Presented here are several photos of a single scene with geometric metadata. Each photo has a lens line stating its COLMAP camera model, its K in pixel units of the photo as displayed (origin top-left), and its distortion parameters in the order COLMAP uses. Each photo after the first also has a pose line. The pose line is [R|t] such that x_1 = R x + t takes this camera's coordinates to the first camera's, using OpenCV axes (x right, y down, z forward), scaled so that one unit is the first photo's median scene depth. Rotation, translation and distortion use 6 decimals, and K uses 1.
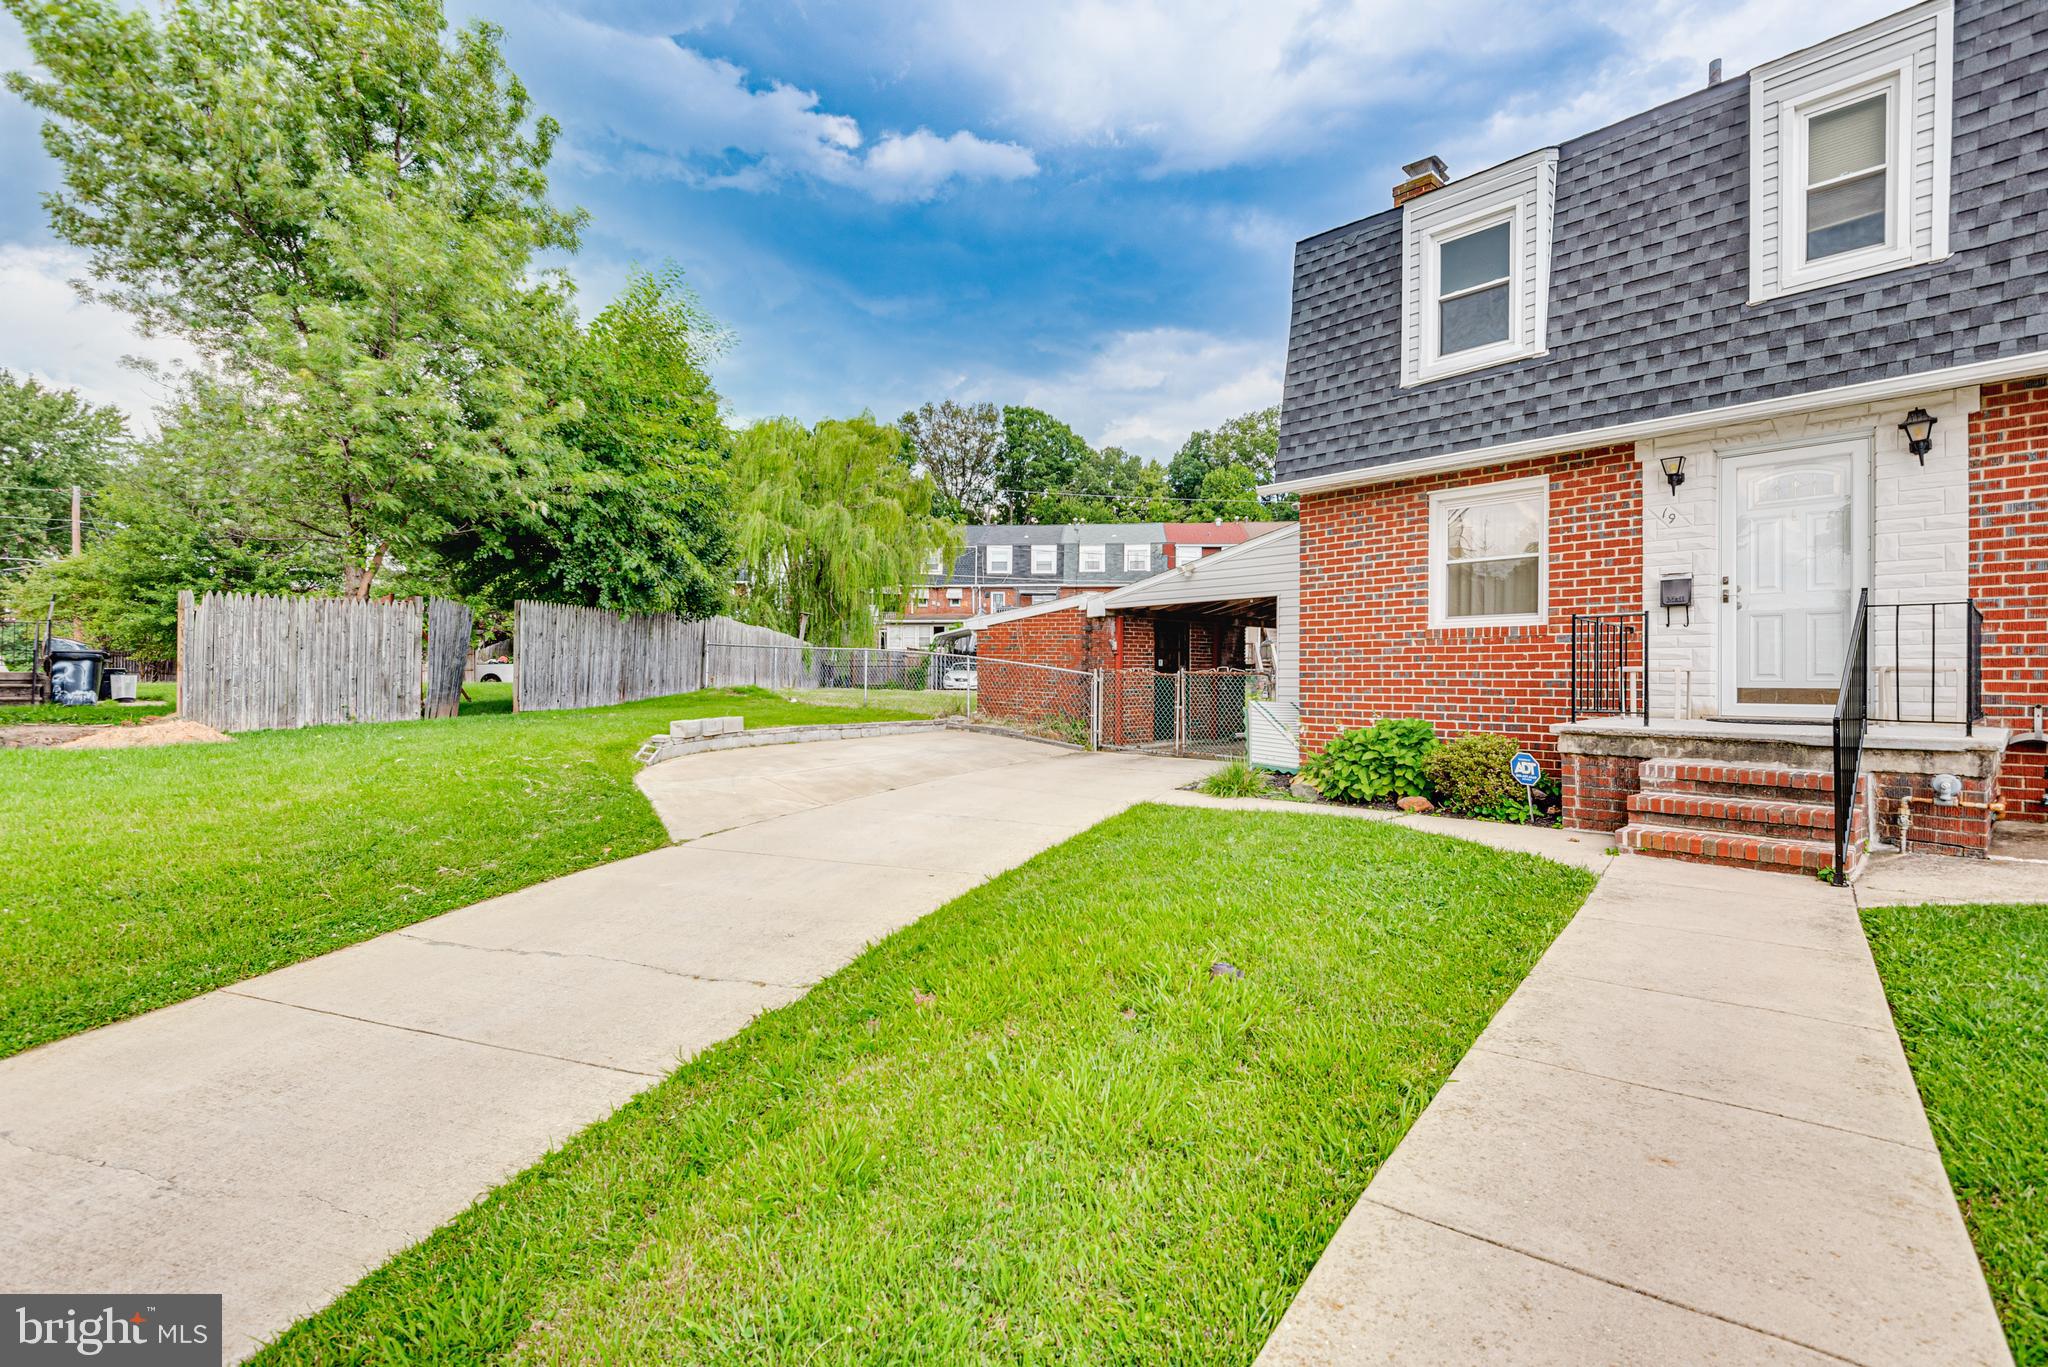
lens RADIAL K [[922.2, 0, 1020.4], [0, 922.2, 674.3], [0, 0, 1]] dist [0.060194, -0.042205]
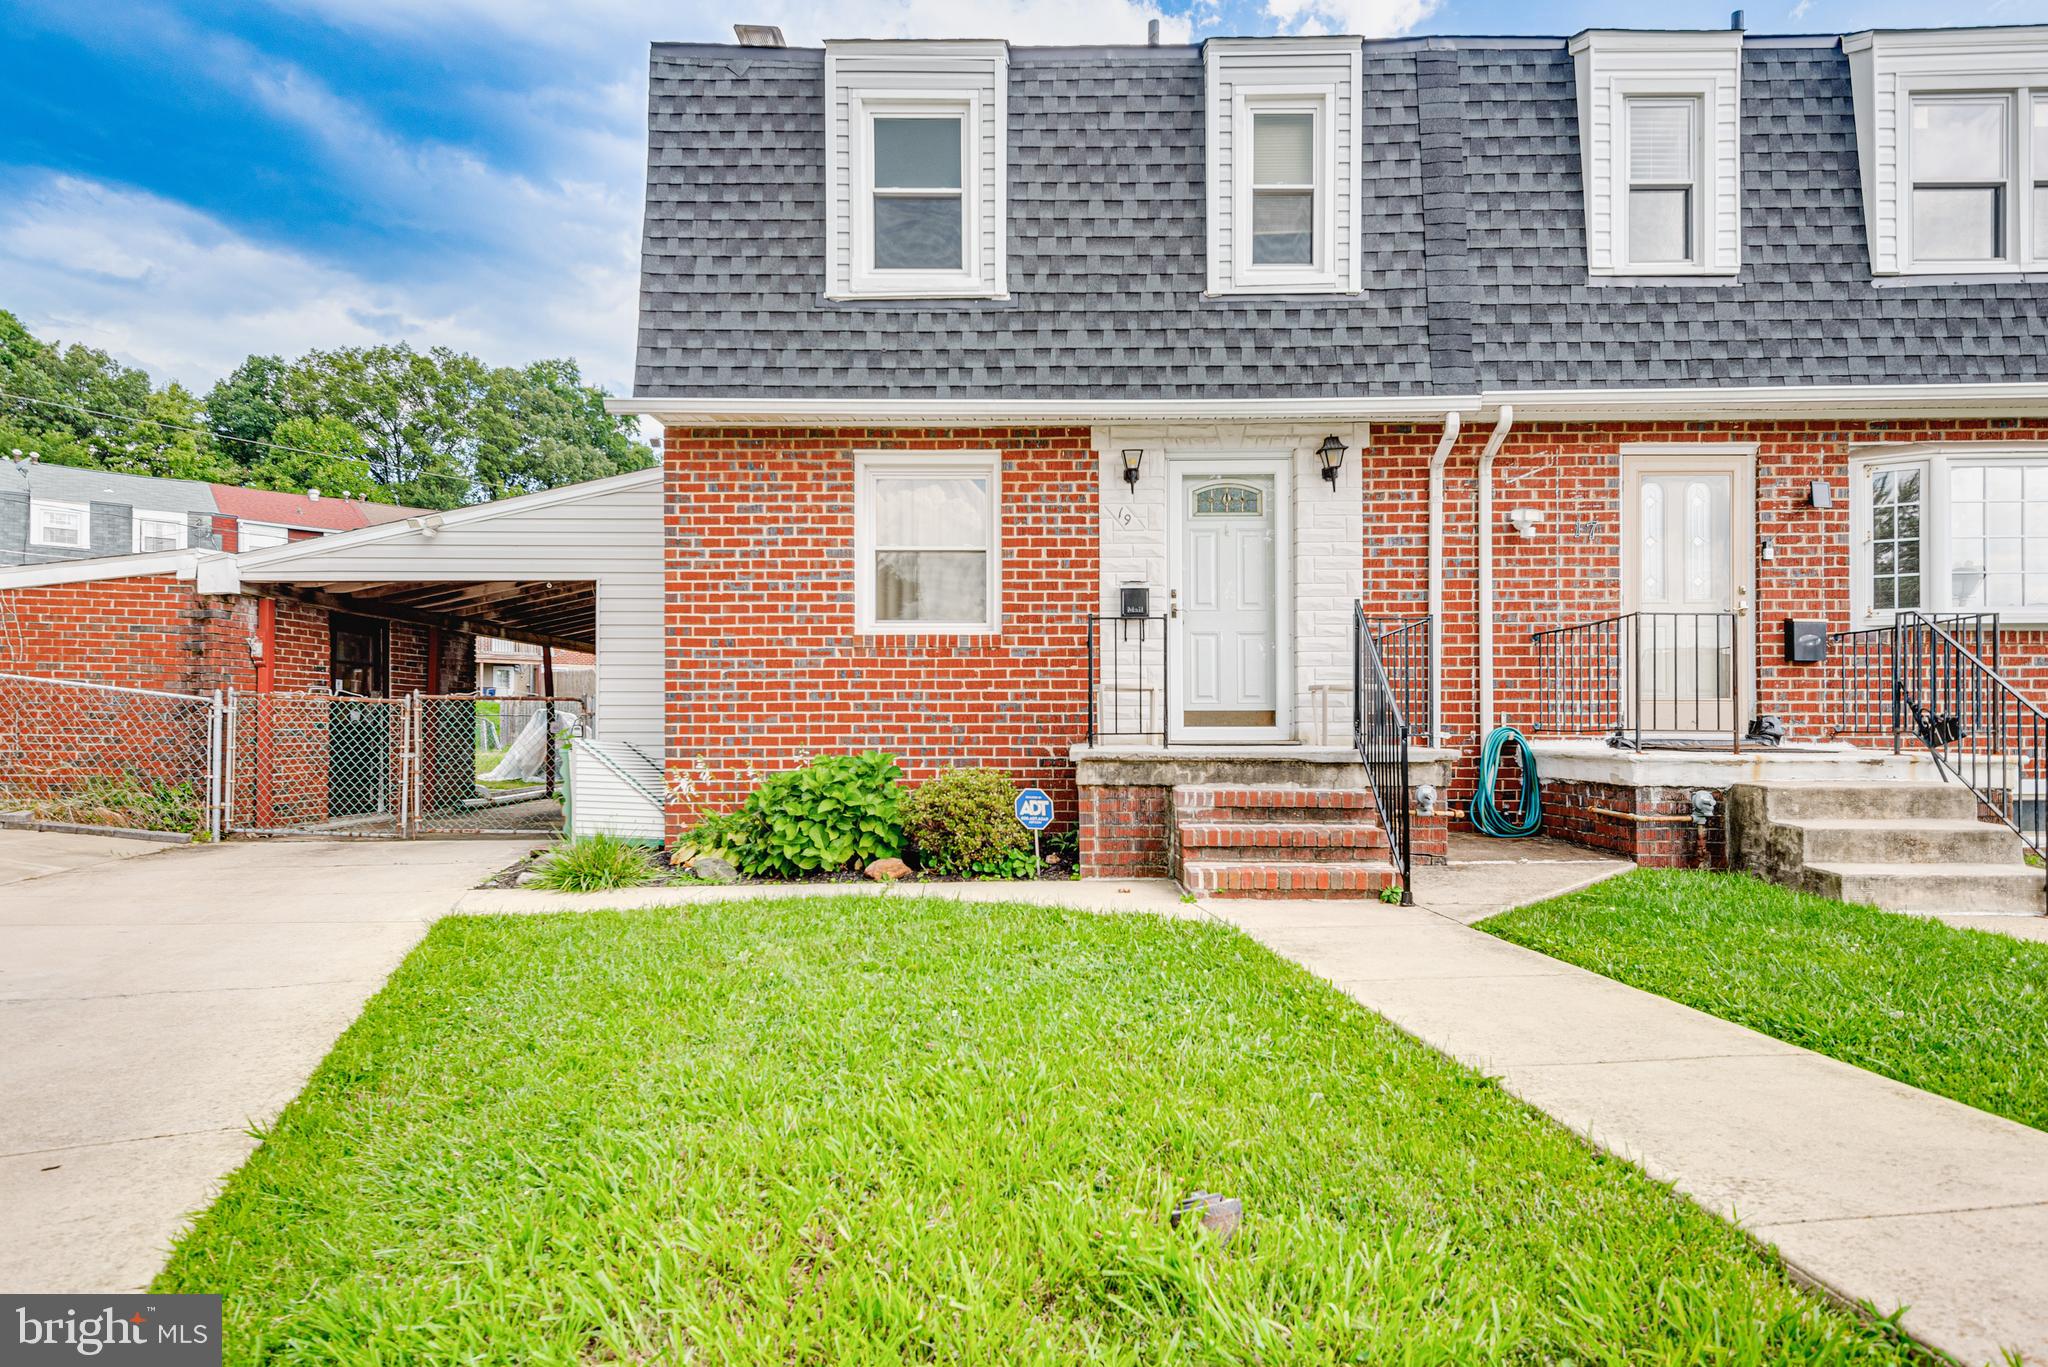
lens RADIAL K [[1136.1, 0, 1068.7], [0, 1136.1, 723.7], [0, 0, 1]] dist [0.042784, -0.023356]
pose [[0.685585, 0.003057, 0.727986, -0.100867], [0.000820, 0.999987, -0.004972, 0.025770], [-0.727992, 0.004006, 0.685574, 0.244318]]
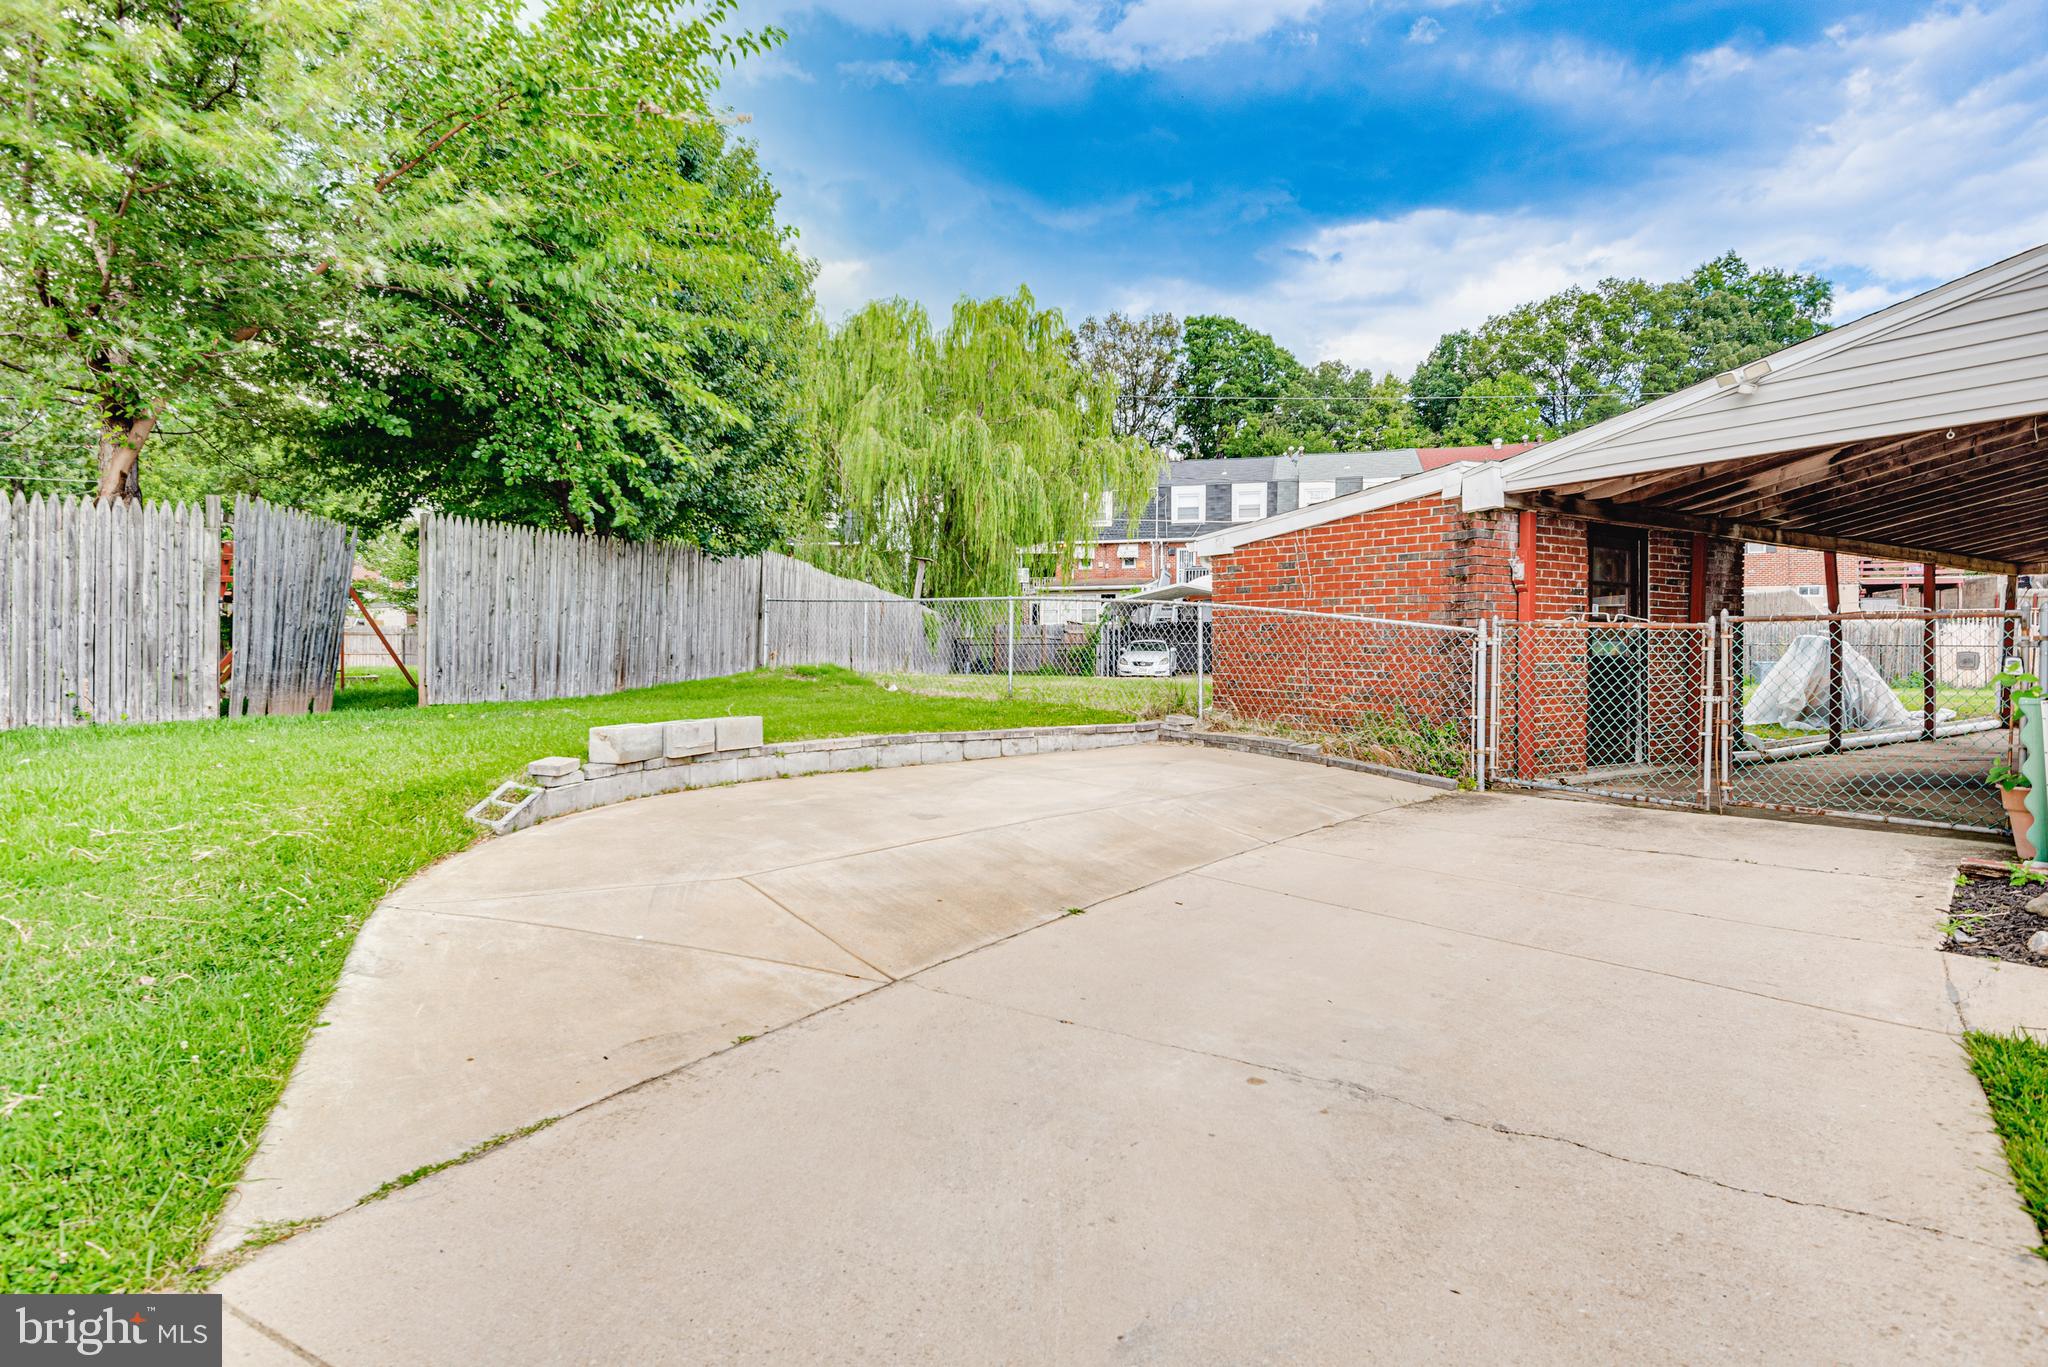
lens RADIAL K [[1102.6, 0, 1018.7], [0, 1102.6, 671.3], [0, 0, 1]] dist [0.016704, -0.000285]
pose [[0.987018, -0.003069, -0.160579, -0.092228], [0.004348, 0.999962, 0.007614, 0.022829], [0.160550, -0.008214, 0.986994, 0.569479]]
